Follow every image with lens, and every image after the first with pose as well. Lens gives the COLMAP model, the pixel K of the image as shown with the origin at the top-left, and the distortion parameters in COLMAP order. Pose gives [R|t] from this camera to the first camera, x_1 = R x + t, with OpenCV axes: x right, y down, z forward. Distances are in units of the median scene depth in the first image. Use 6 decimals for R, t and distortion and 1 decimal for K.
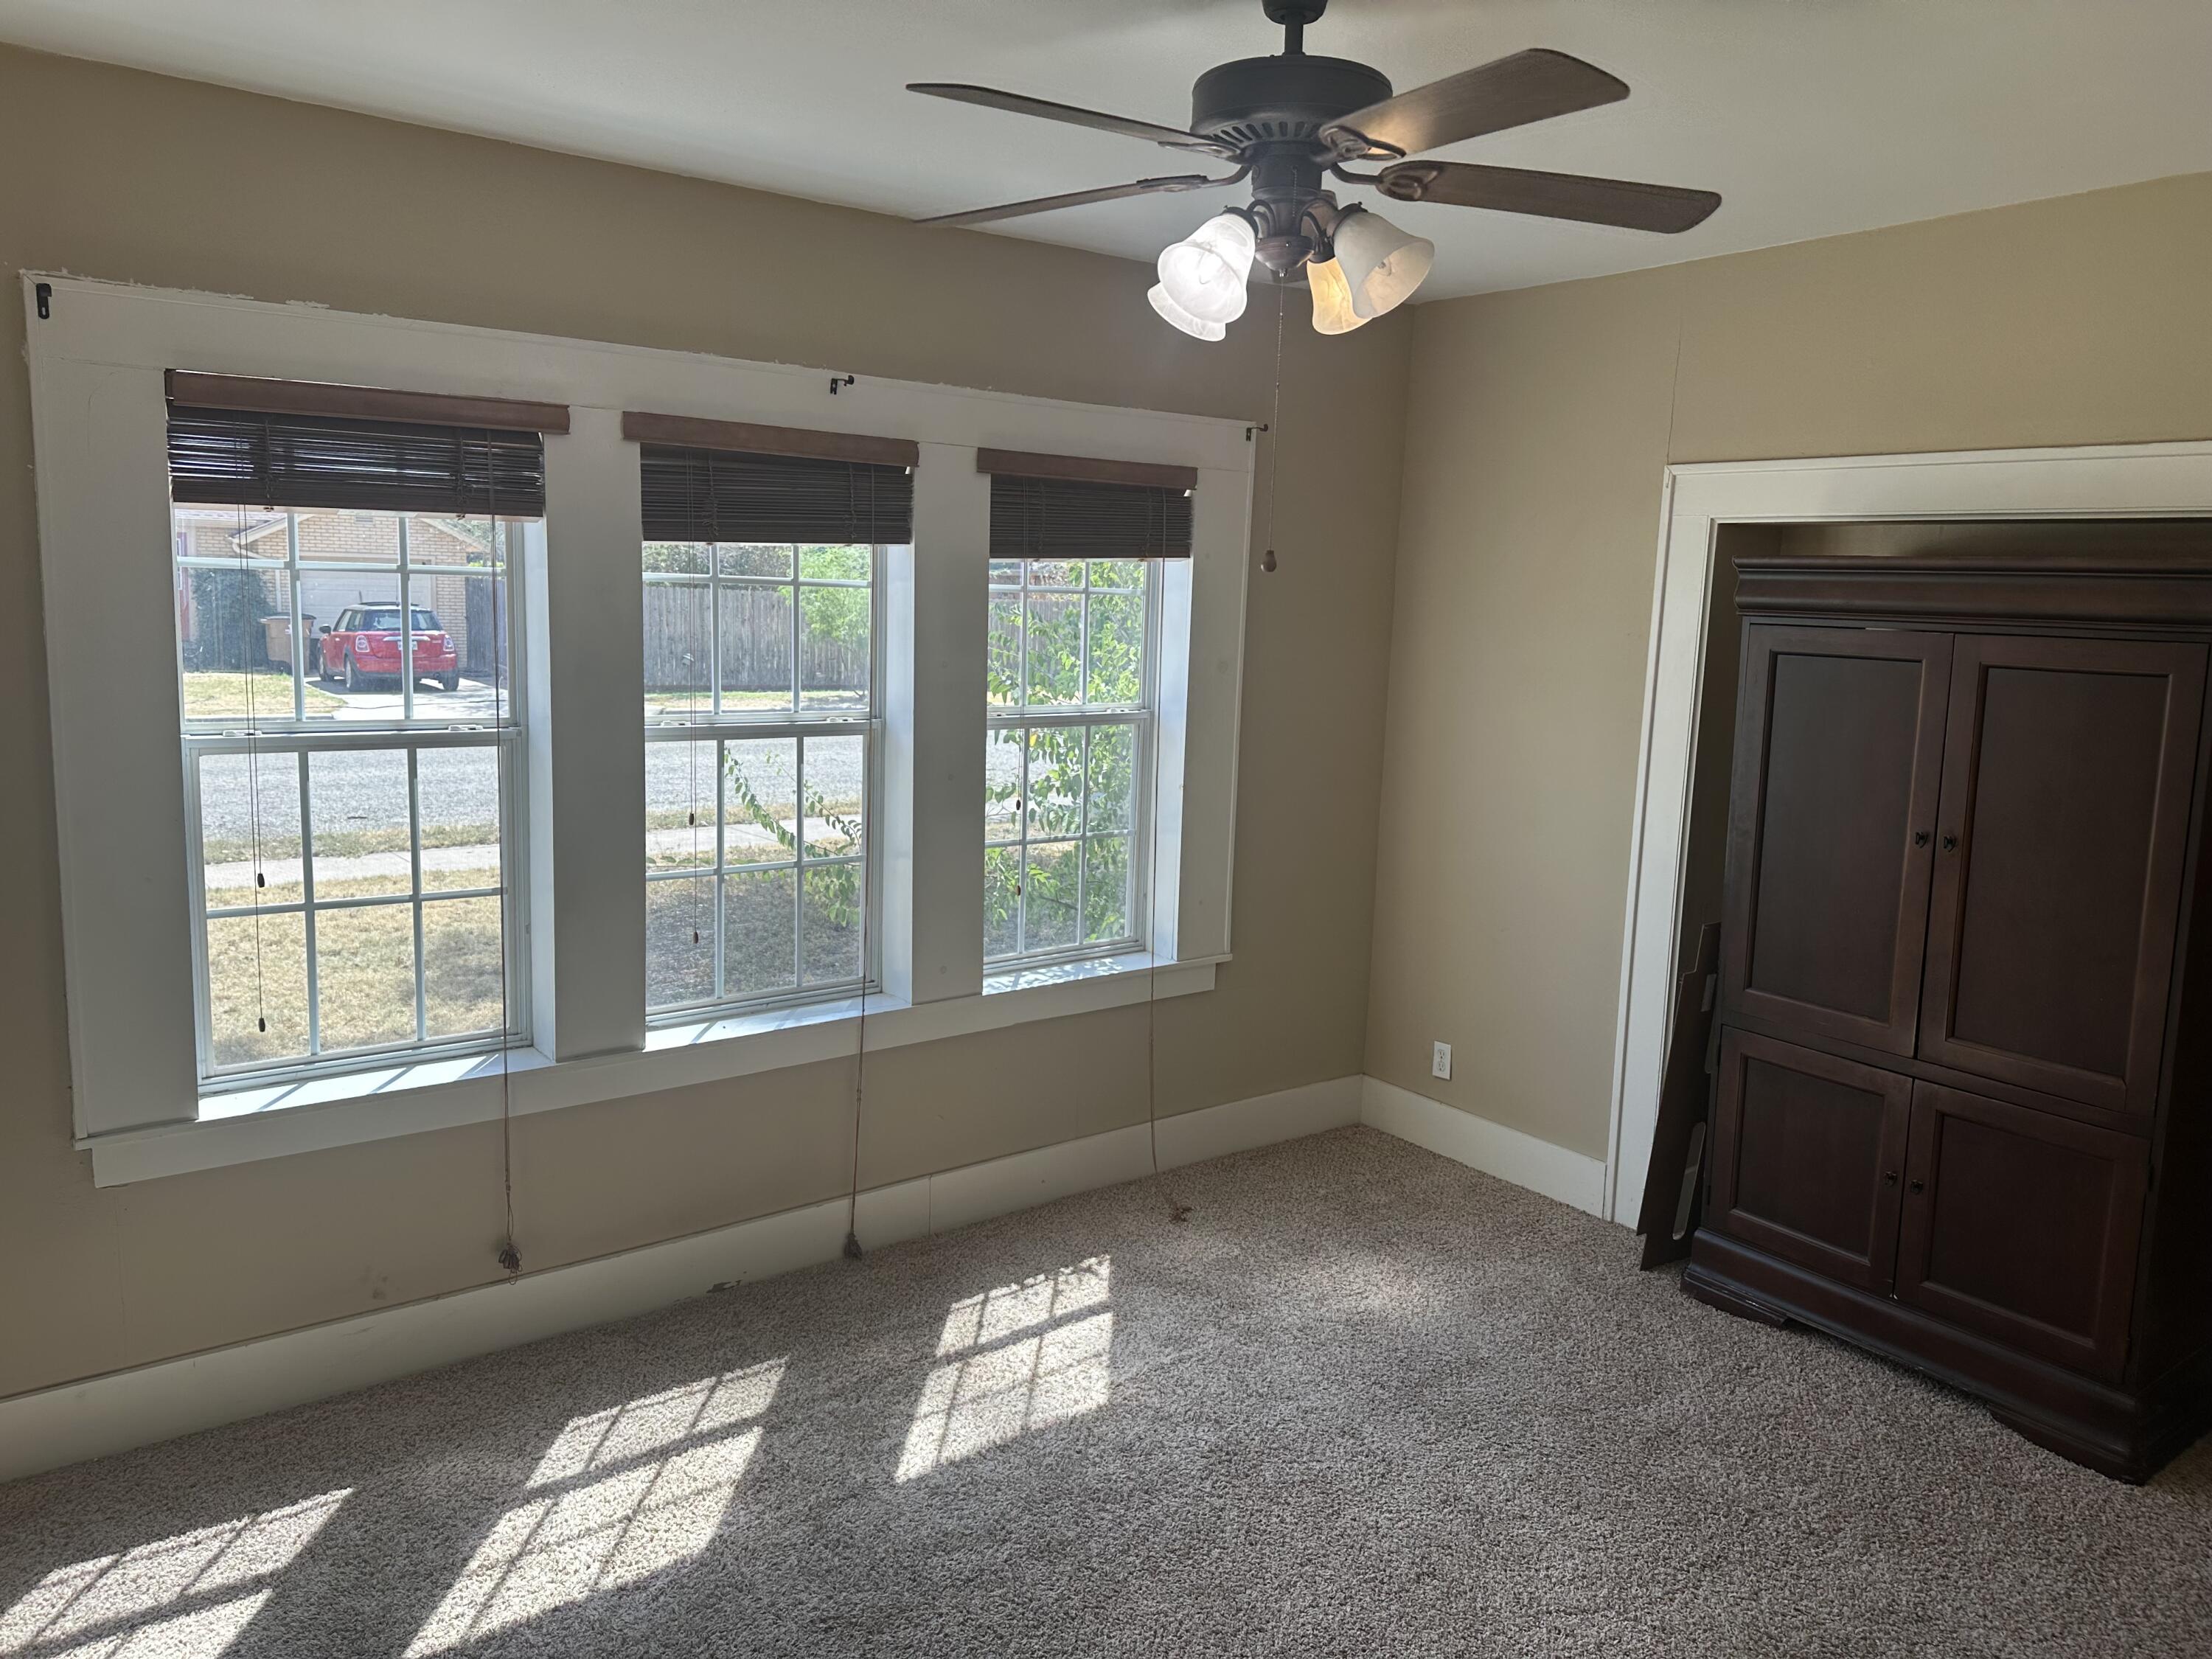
lens RADIAL K [[1560.0, 0, 1111.4], [0, 1560.0, 810.0], [0, 0, 1]] dist [0.057228, -0.068291]
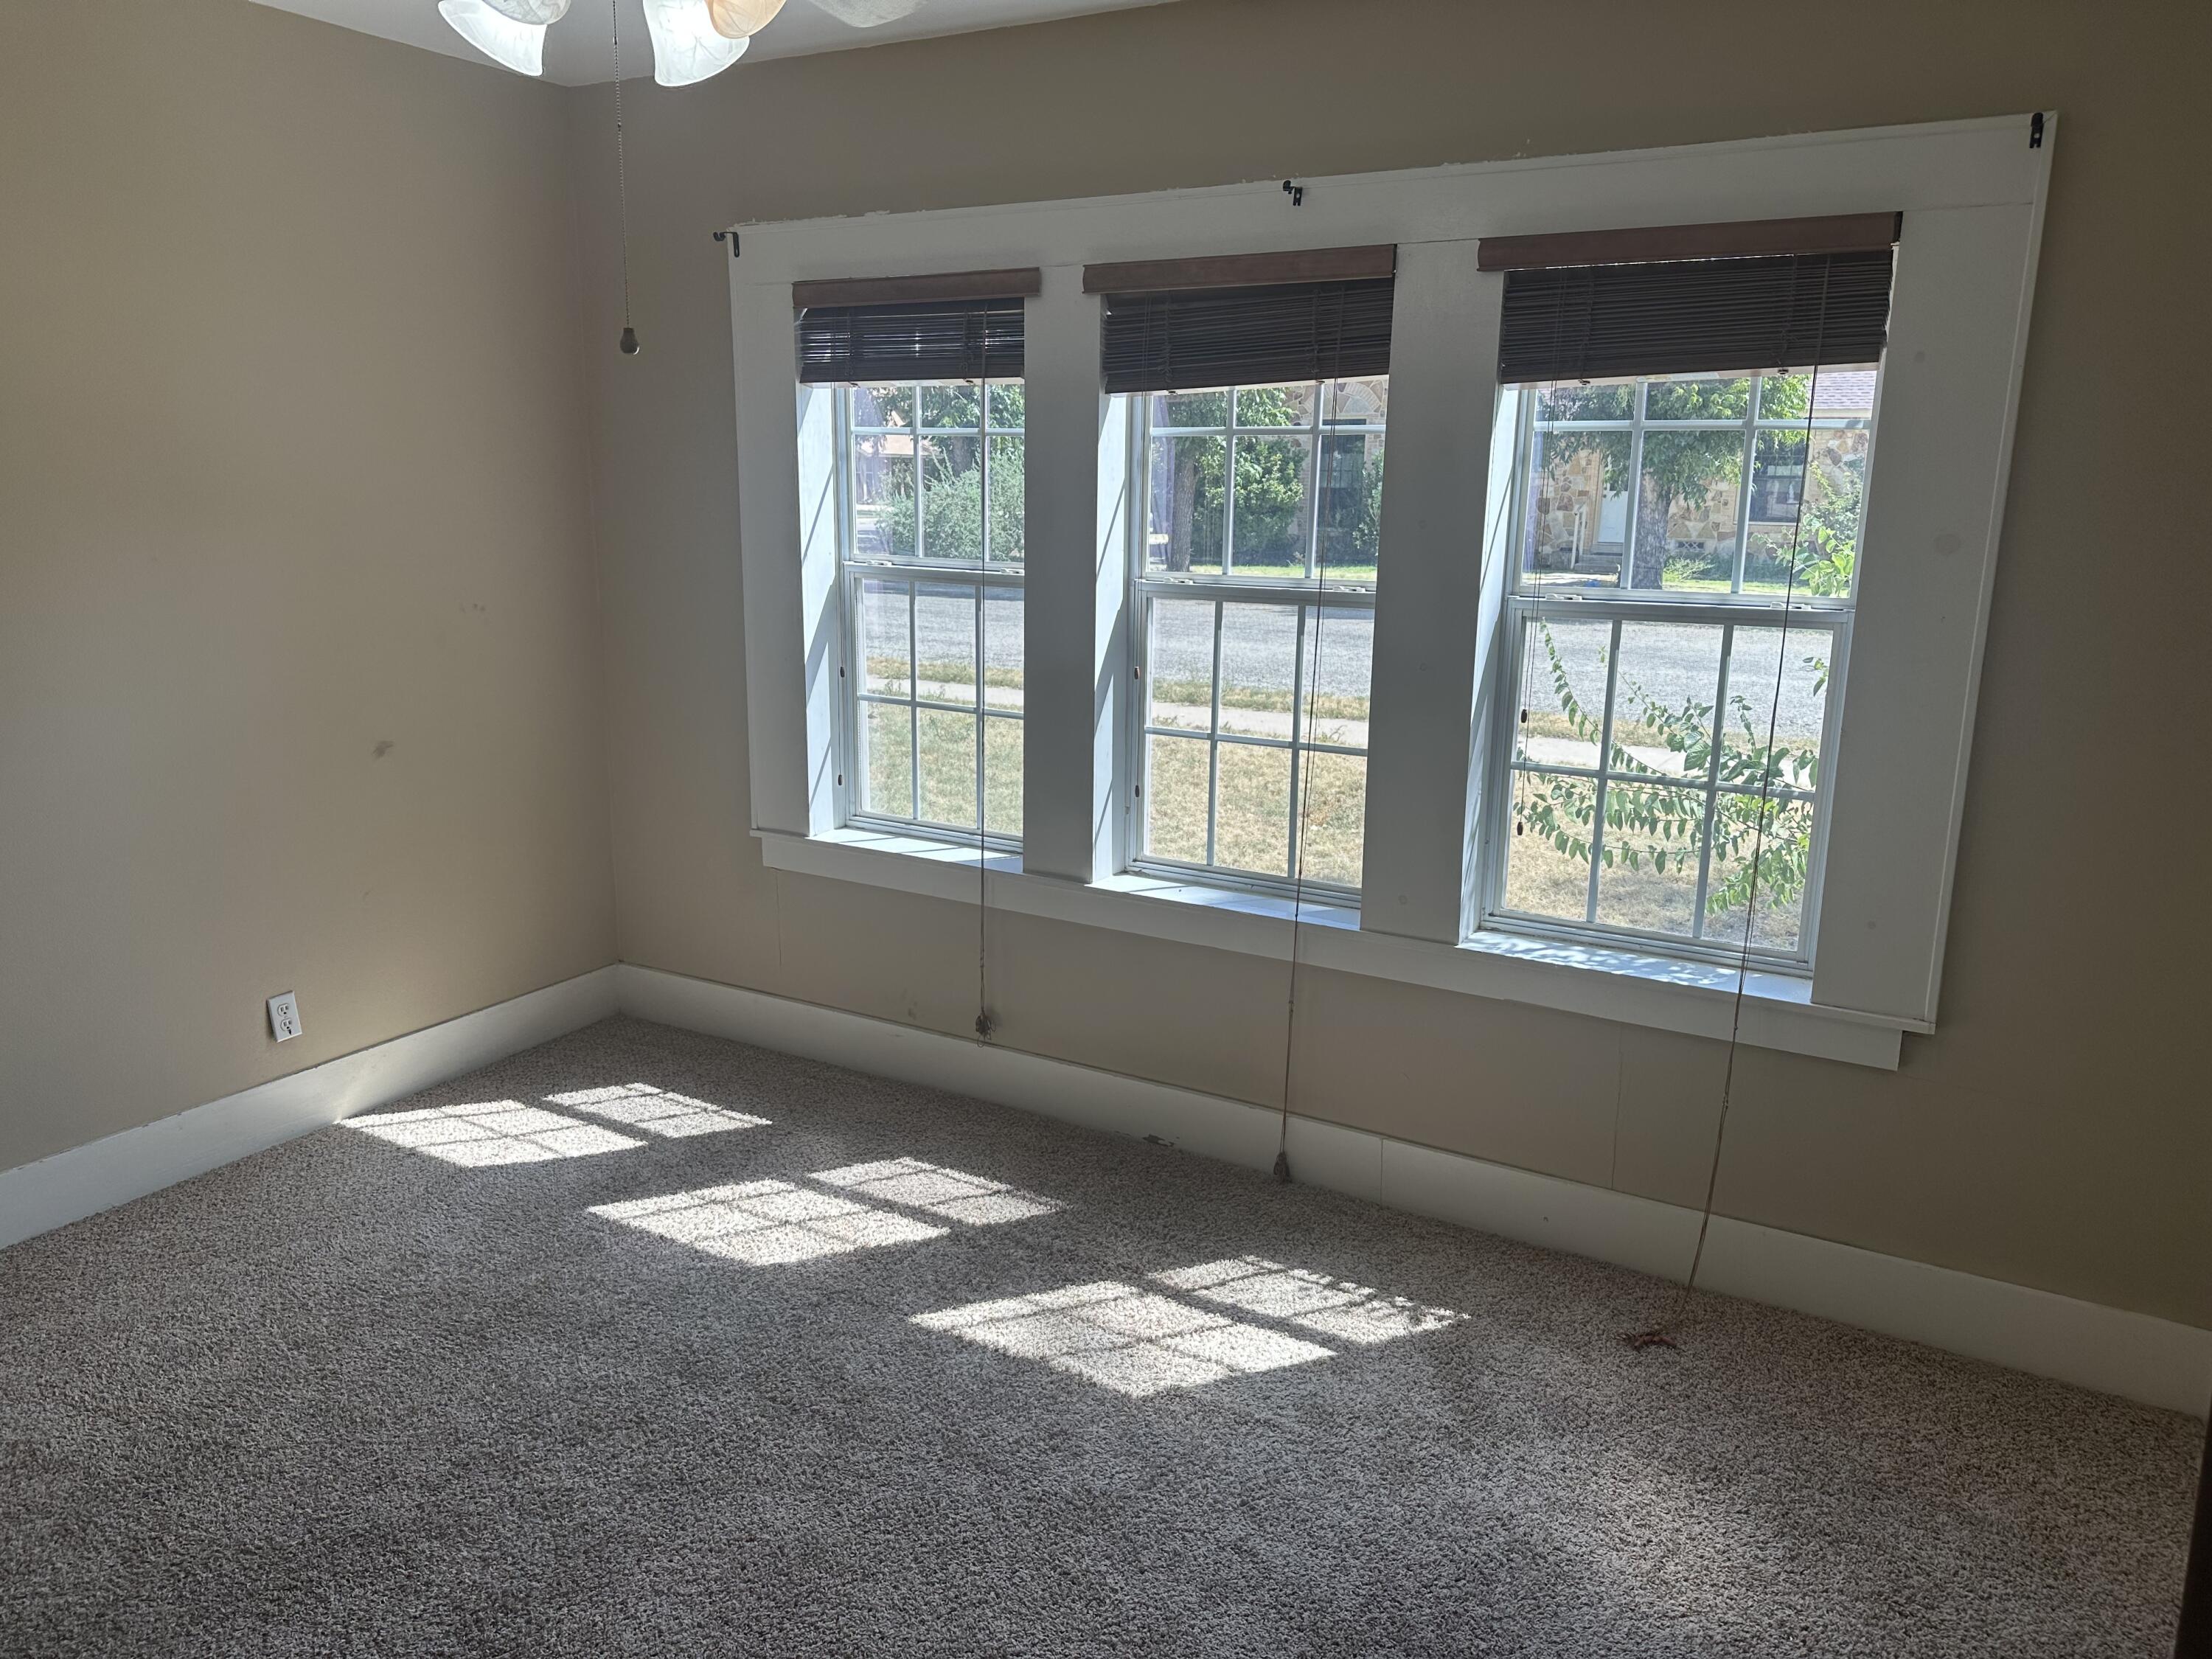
lens RADIAL K [[1560.0, 0, 1094.8], [0, 1560.0, 815.5], [0, 0, 1]] dist [0.057228, -0.068291]
pose [[0.373667, 0.177784, -0.910366, 0.689988], [-0.127806, 0.981967, 0.139308, -0.042446], [0.918716, 0.064296, 0.389650, 0.624363]]
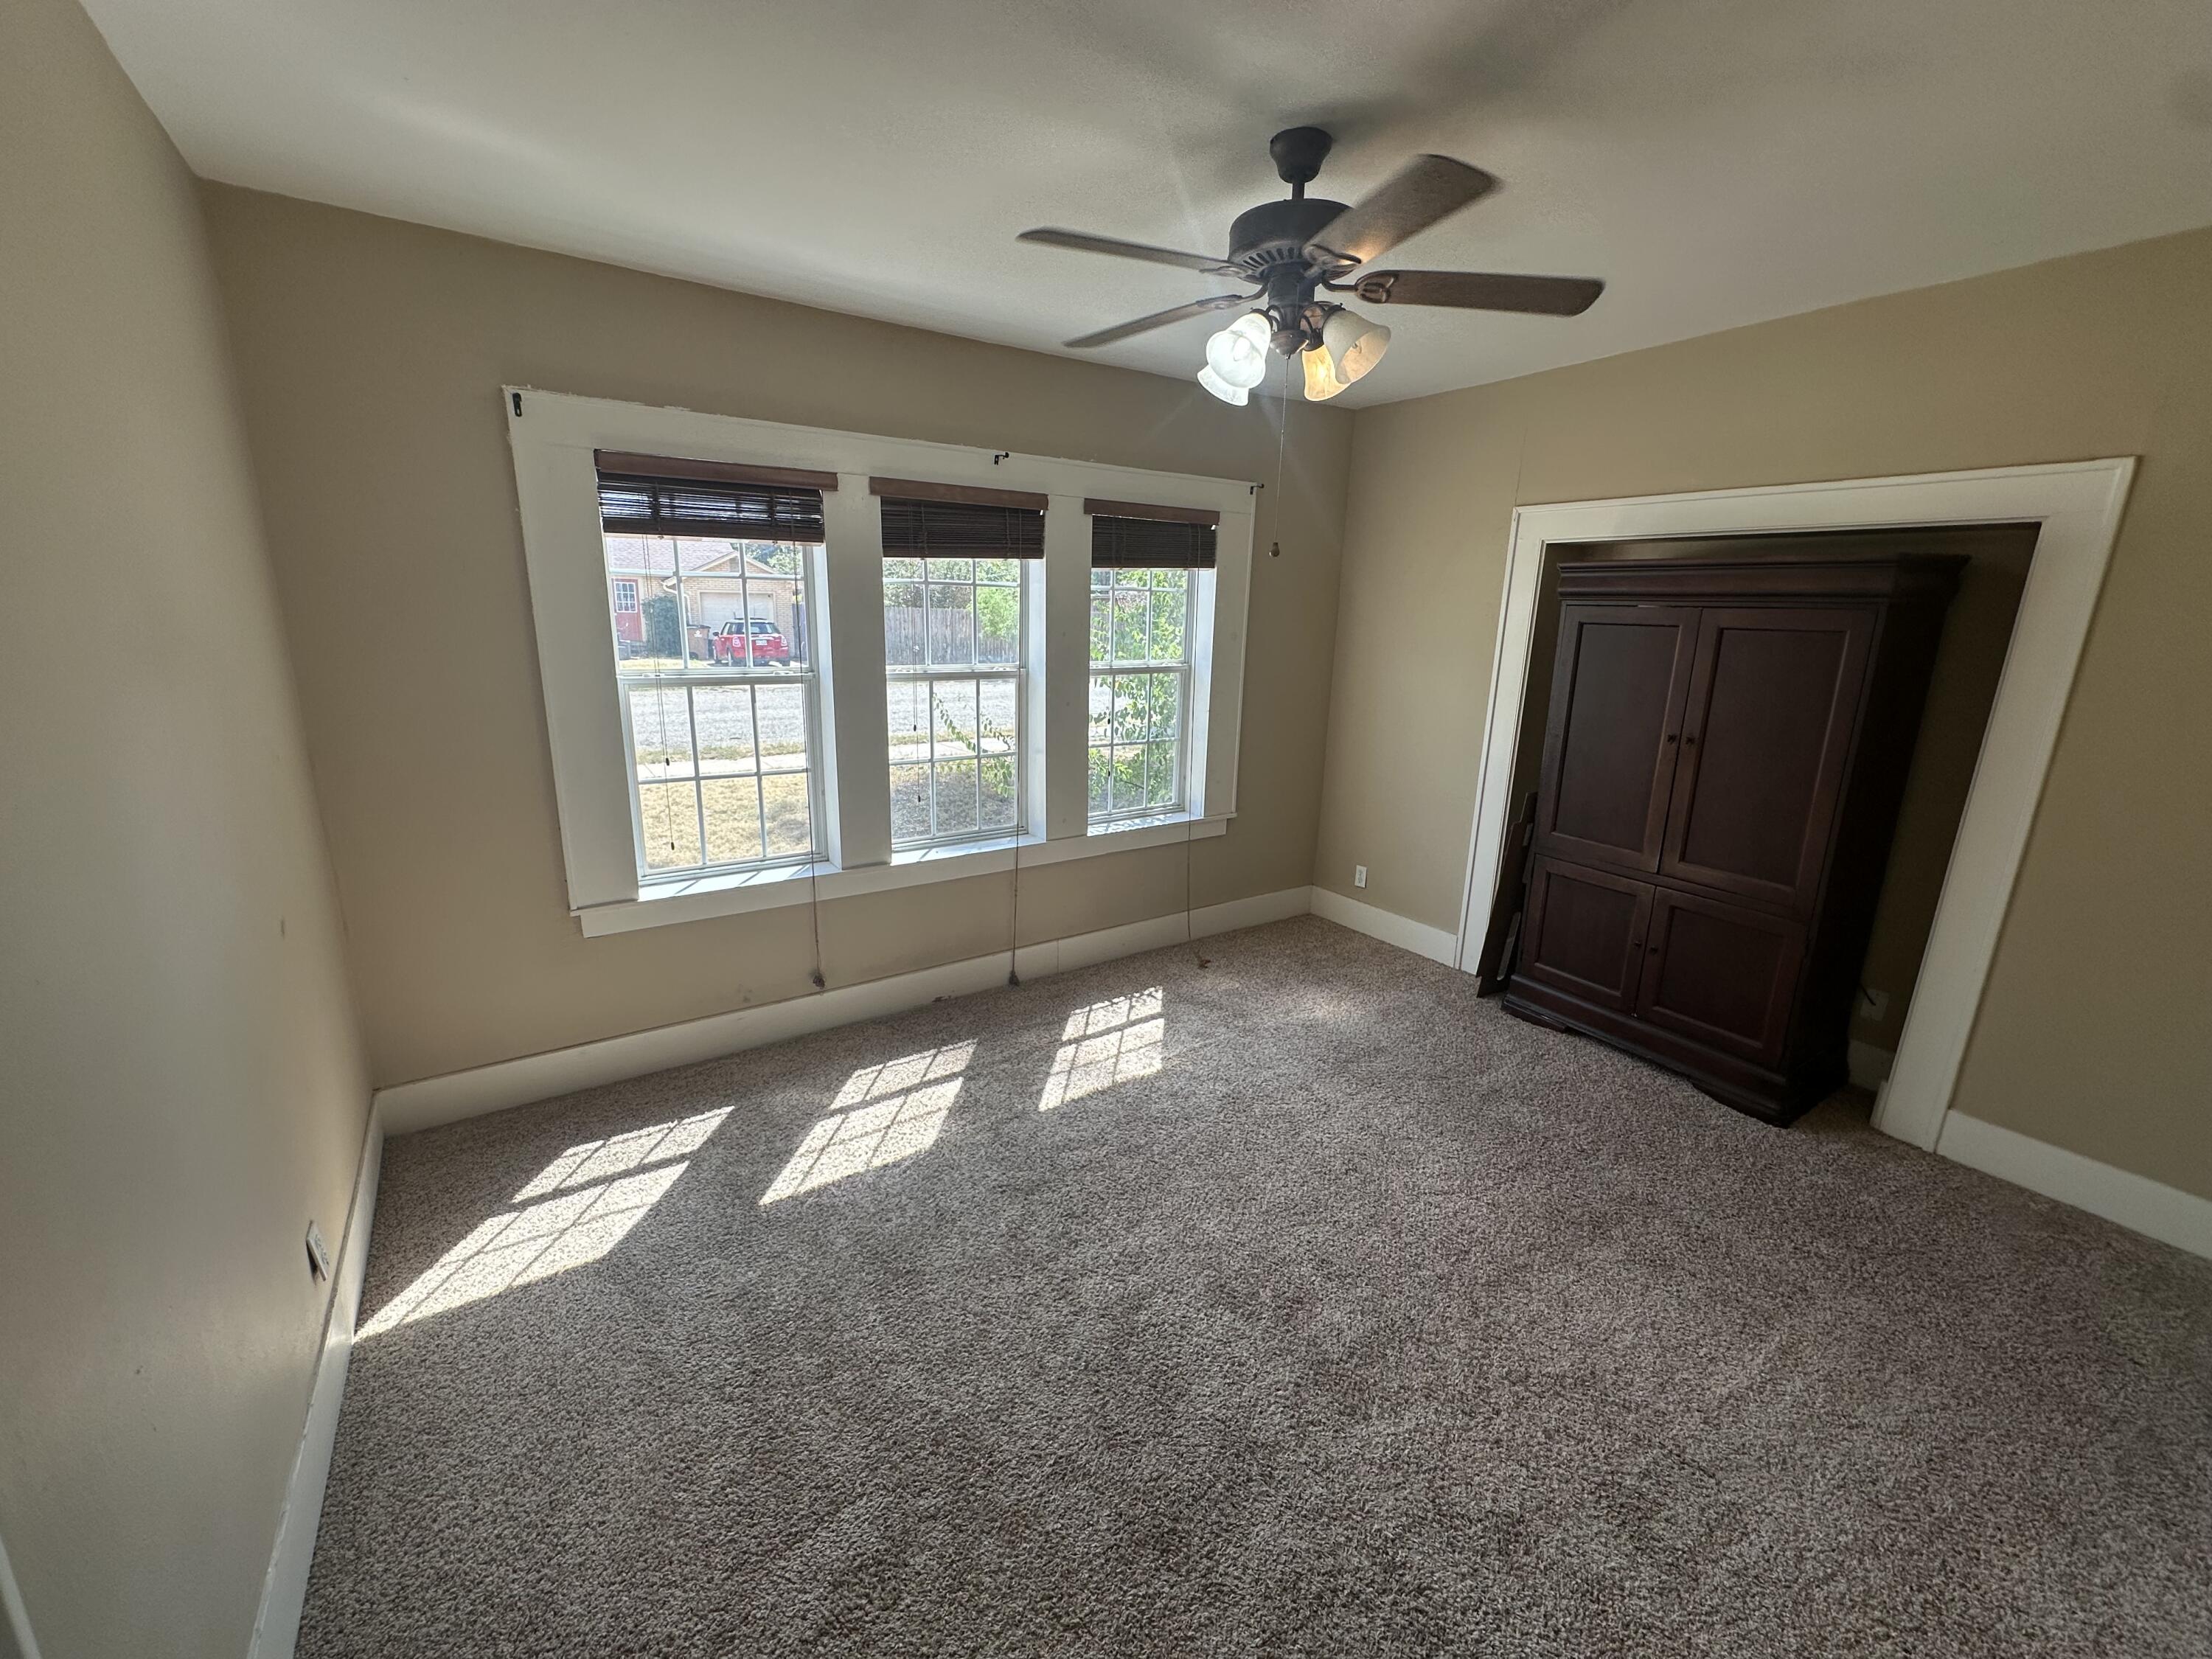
lens RADIAL K [[901.7, 0, 1113.6], [0, 901.7, 828.8], [0, 0, 1]] dist [0.000347, -0.000425]
pose [[0.998725, 0.006120, -0.050118, -0.007518], [-0.000910, 0.994647, 0.103327, 0.014293], [0.050482, -0.103150, 0.993384, 0.044198]]
